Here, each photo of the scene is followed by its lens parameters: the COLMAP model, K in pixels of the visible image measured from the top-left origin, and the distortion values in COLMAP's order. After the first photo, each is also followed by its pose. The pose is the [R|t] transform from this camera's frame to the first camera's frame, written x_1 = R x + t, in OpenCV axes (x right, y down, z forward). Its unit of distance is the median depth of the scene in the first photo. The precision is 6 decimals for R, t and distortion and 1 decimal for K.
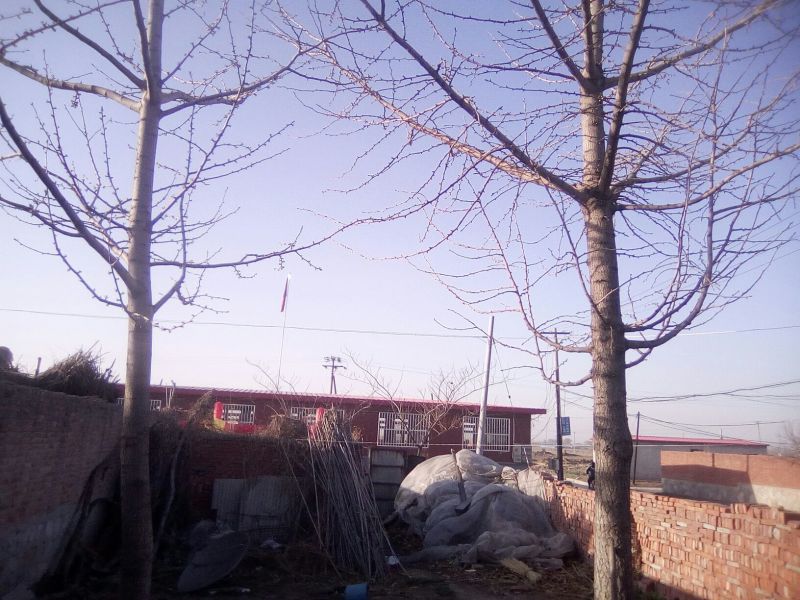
lens RADIAL K [[625.8, 0, 390.3], [0, 625.8, 305.5], [0, 0, 1]] dist [-0.002001, -0.042243]
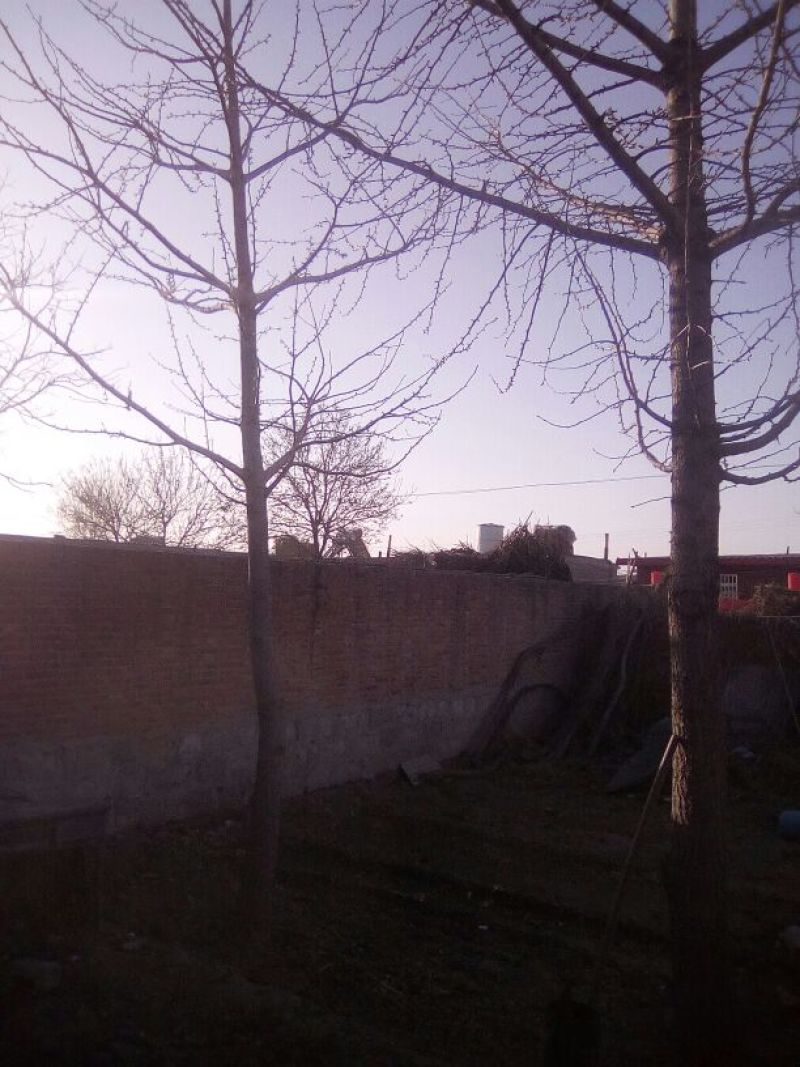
lens RADIAL K [[844.0, 0, 409.4], [0, 844.0, 531.1], [0, 0, 1]] dist [0.000675, -0.053190]
pose [[0.672760, -0.089465, -0.734432, 0.318863], [0.157980, 0.987139, 0.024465, 0.028172], [0.722797, -0.132484, 0.678242, 0.050885]]
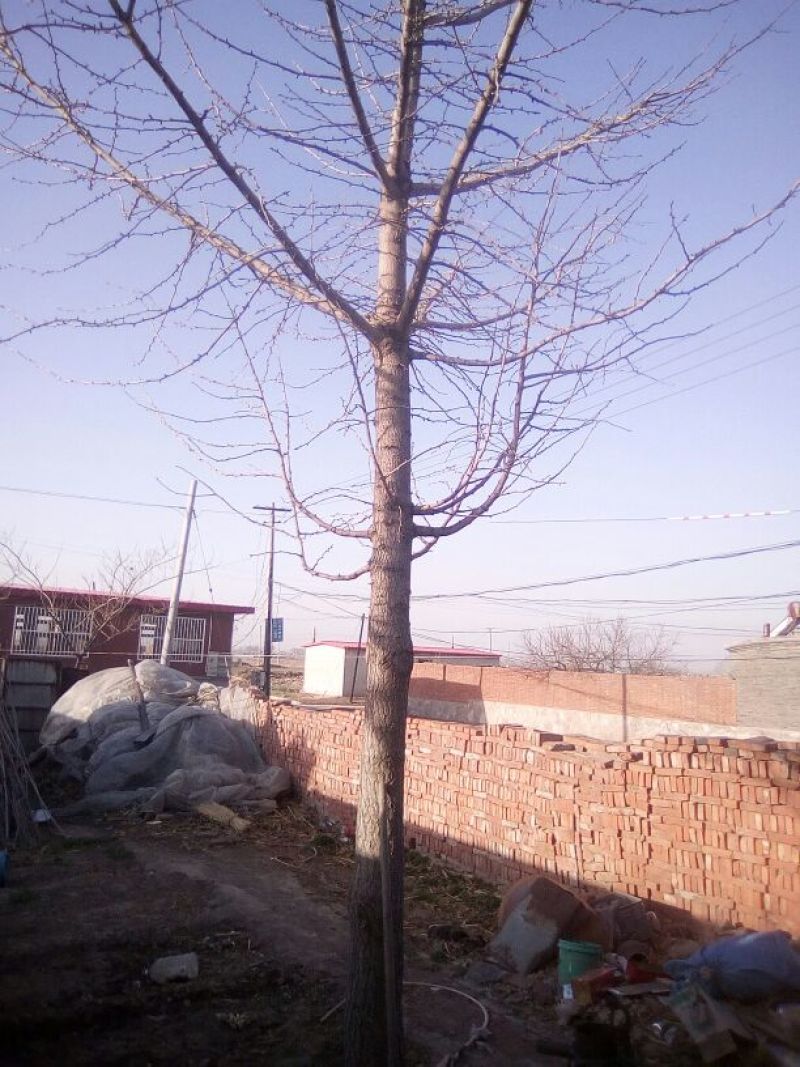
lens RADIAL K [[838.3, 0, 383.2], [0, 838.3, 528.3], [0, 0, 1]] dist [0.004984, -0.058262]
pose [[0.919224, 0.060661, 0.389035, -0.028273], [-0.088173, 0.994681, 0.053241, 0.002537], [-0.383736, -0.083243, 0.919683, 0.015841]]
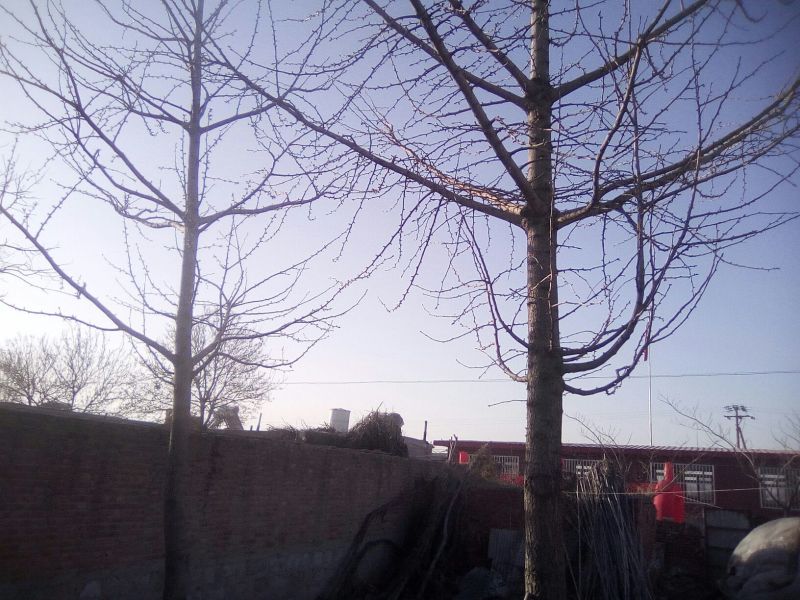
lens RADIAL K [[631.1, 0, 404.3], [0, 631.1, 309.0], [0, 0, 1]] dist [0.001618, -0.043805]
pose [[0.812326, -0.142679, -0.565481, 0.280811], [0.094819, 0.989022, -0.113335, 0.022527], [0.575444, 0.038447, 0.816937, 0.046642]]
